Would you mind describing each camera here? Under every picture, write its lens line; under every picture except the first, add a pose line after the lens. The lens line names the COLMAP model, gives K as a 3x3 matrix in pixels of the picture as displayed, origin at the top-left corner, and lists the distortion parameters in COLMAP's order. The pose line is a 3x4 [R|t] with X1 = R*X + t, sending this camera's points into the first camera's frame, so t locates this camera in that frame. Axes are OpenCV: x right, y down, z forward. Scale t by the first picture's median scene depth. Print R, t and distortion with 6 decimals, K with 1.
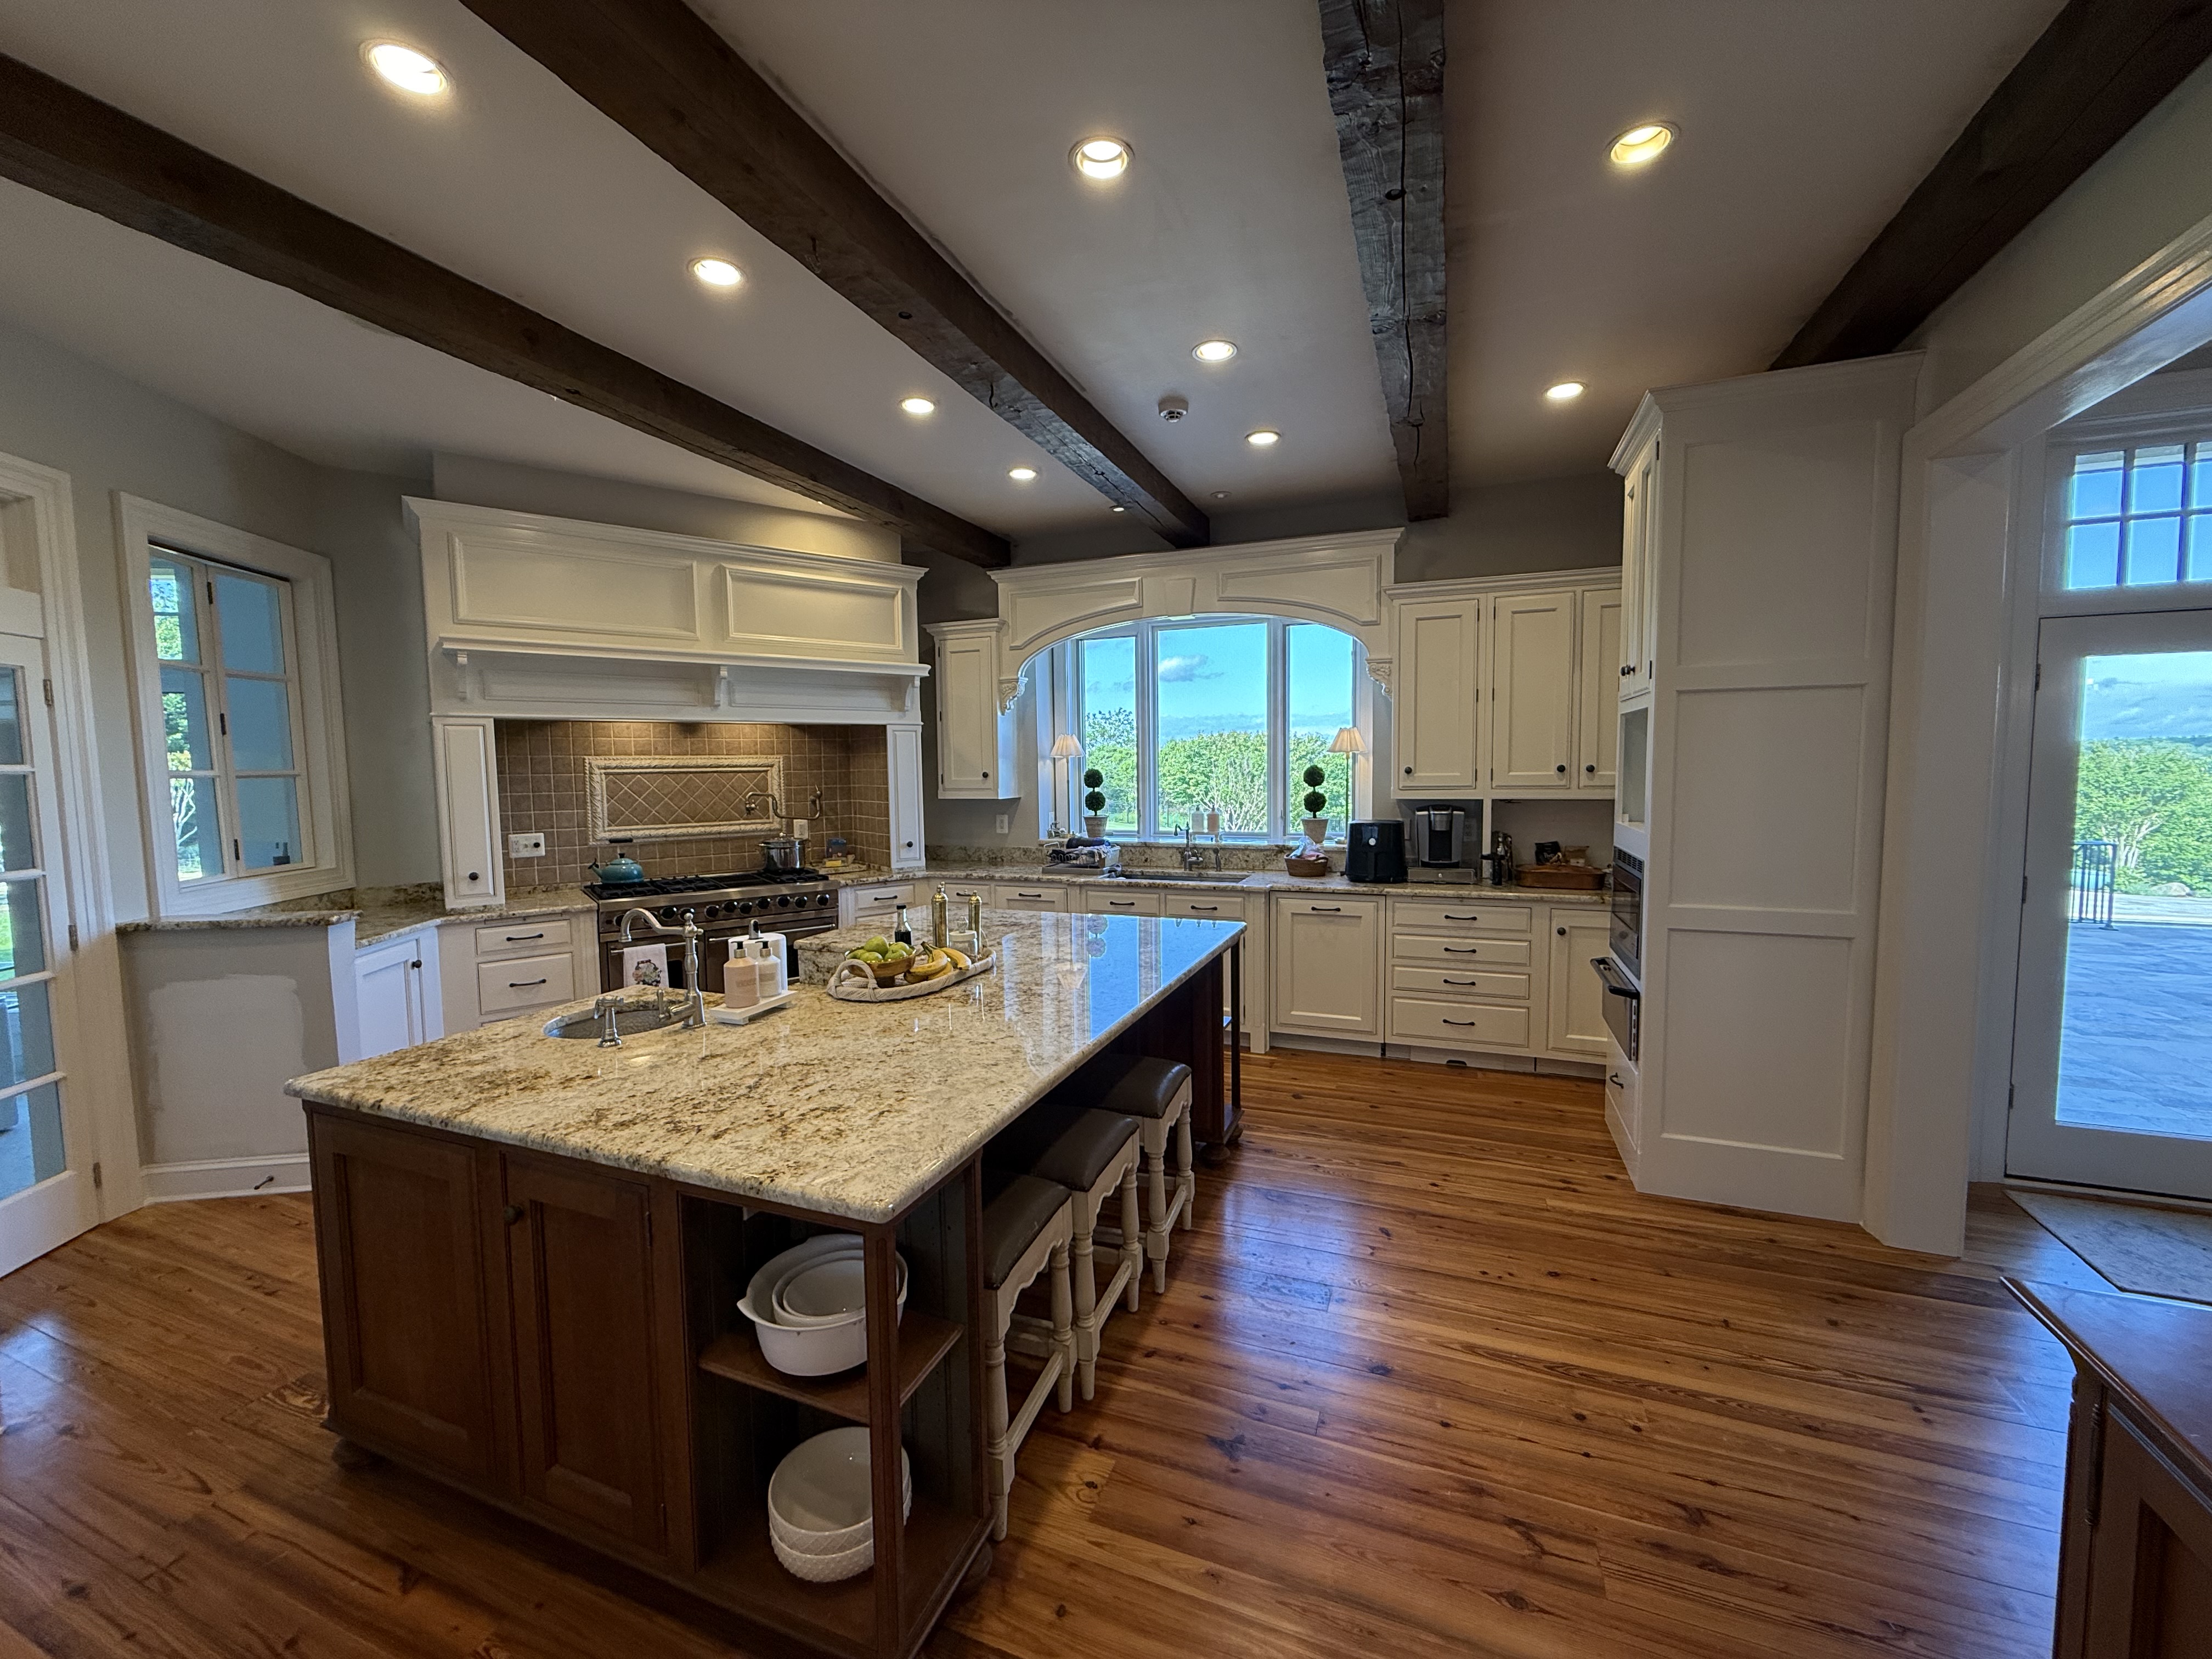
lens RADIAL K [[880.8, 0, 1106.3], [0, 880.8, 825.6], [0, 0, 1]] dist [0.001079, -0.000177]
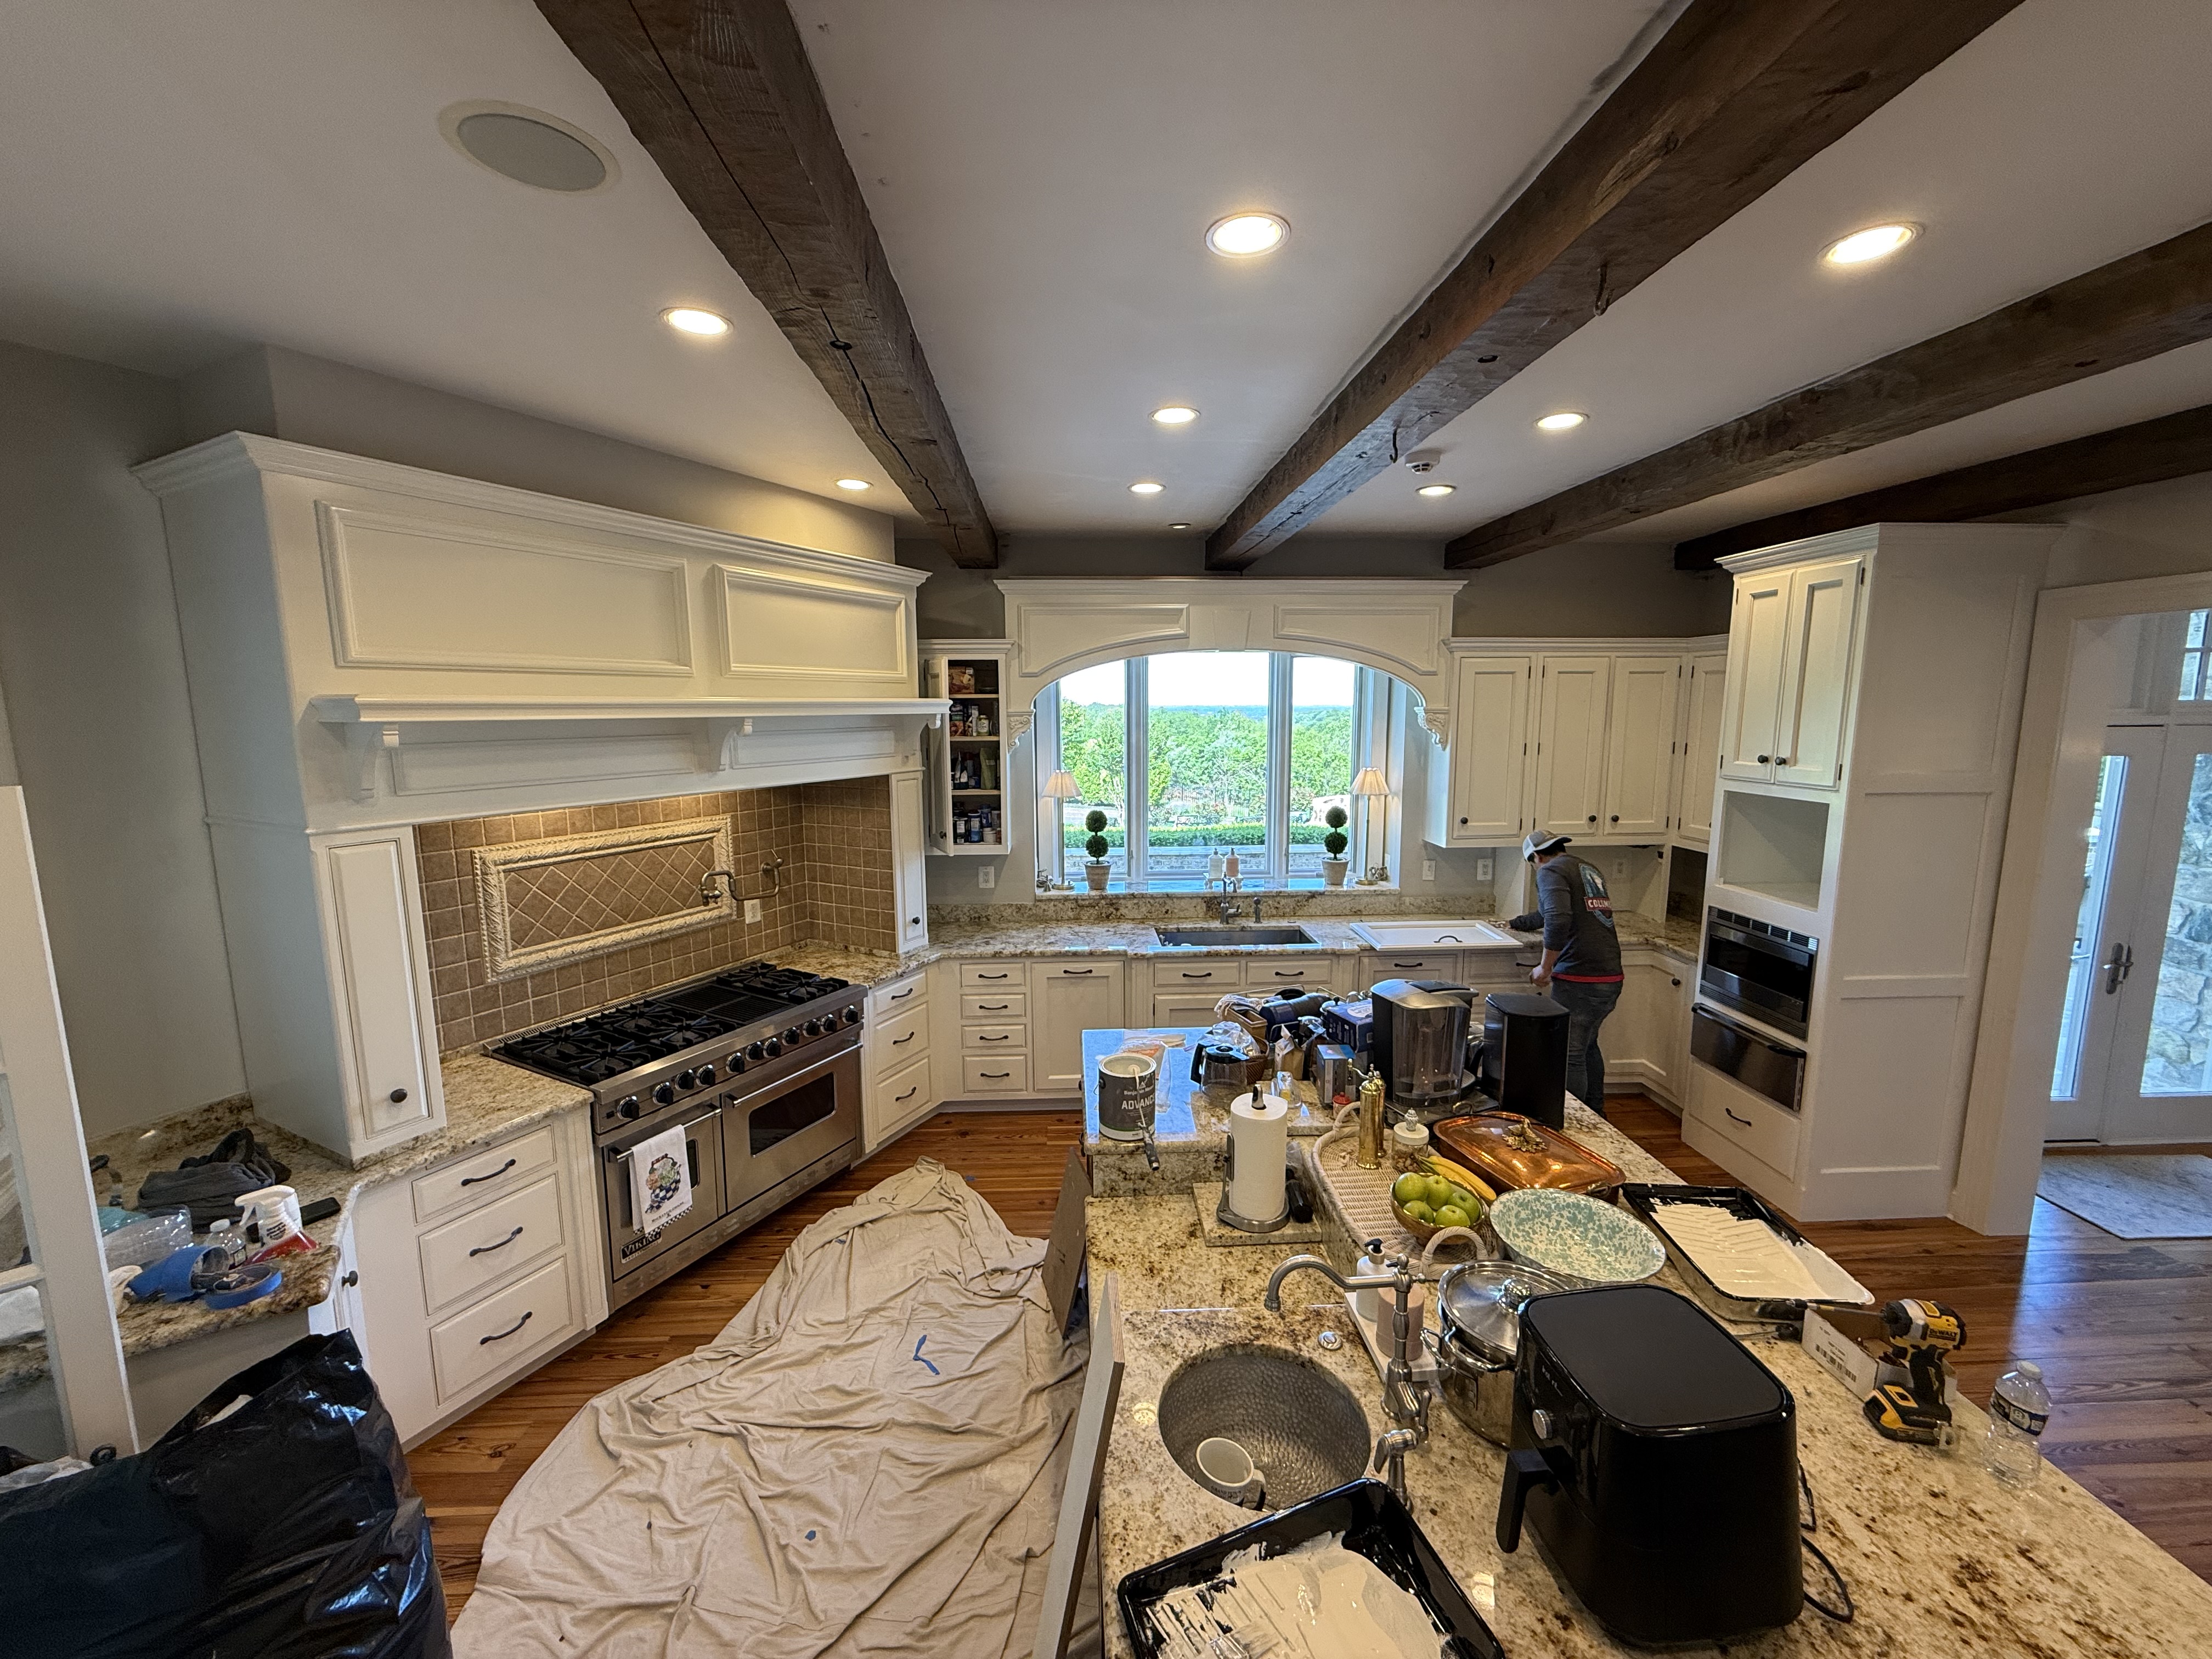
lens RADIAL K [[880.5, 0, 1101.4], [0, 880.5, 821.7], [0, 0, 1]] dist [0.001012, 0.000101]
pose [[0.910263, -0.046086, 0.411457, -0.430563], [0.021221, 0.997673, 0.064799, -0.127182], [-0.413486, -0.050253, 0.909123, 0.226211]]
